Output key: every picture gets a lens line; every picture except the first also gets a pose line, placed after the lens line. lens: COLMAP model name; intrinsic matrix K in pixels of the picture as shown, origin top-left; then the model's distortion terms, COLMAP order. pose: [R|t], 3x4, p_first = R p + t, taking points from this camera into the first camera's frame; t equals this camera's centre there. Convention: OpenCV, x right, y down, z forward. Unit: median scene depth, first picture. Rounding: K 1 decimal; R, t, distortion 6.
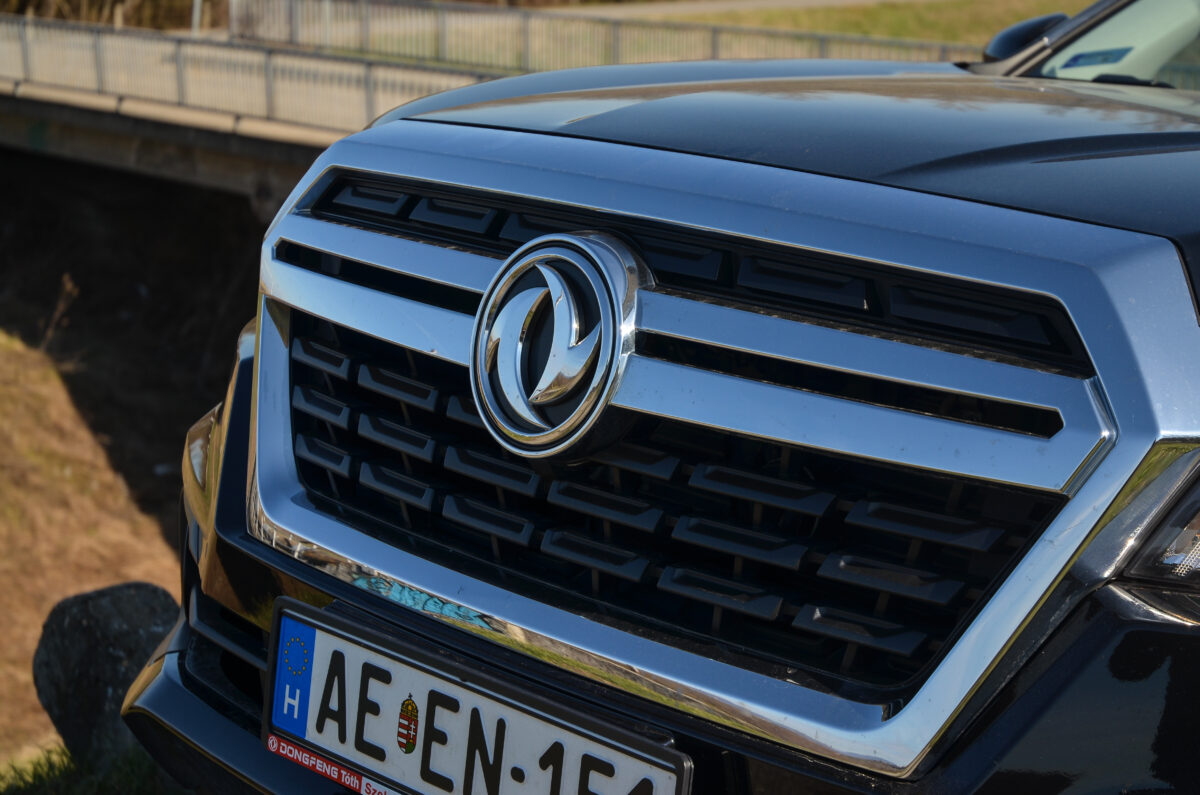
lens RADIAL K [[2508.8, 0, 600.0], [0, 2508.8, 397.5], [0, 0, 1]] dist [-0.014855, -0.013054]
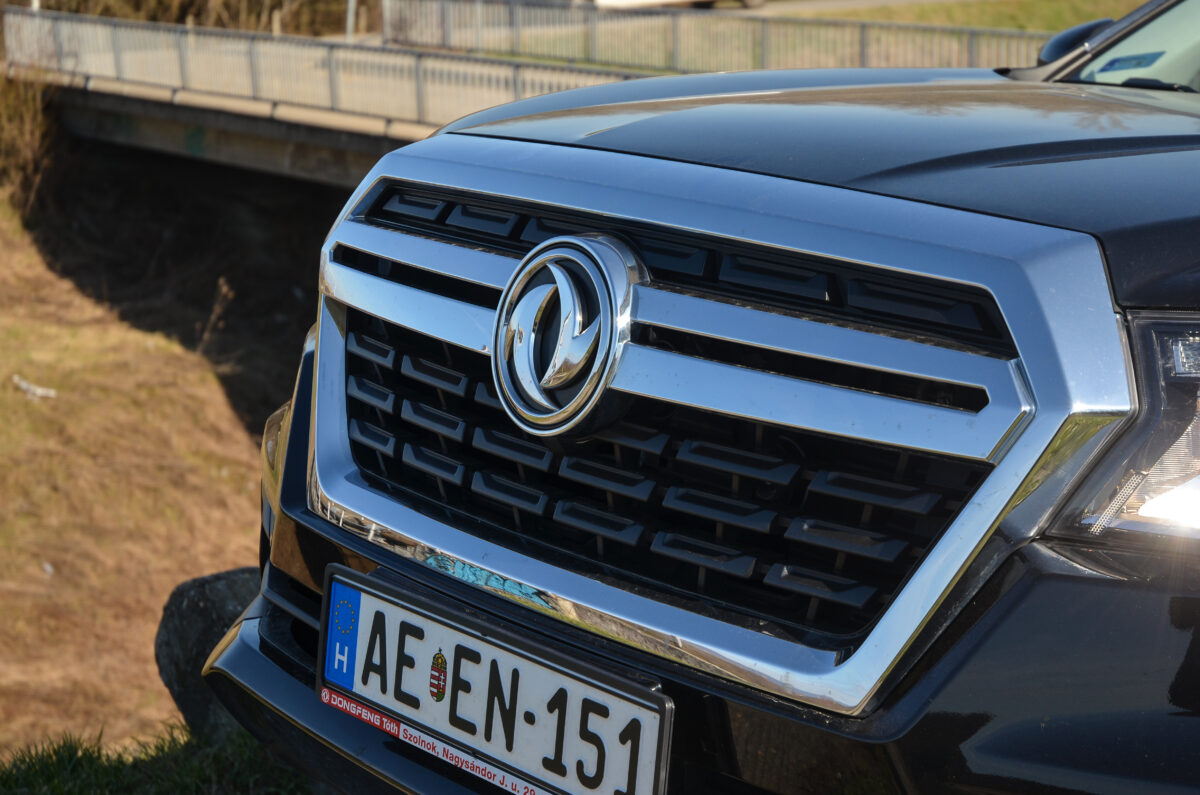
lens RADIAL K [[2508.8, 0, 600.0], [0, 2508.8, 397.5], [0, 0, 1]] dist [-0.014855, -0.013054]
pose [[0.998019, -0.007209, -0.062493, 0.066165], [0.007230, 0.999974, 0.000107, 0.006598], [0.062490, -0.000559, 0.998045, -0.112673]]
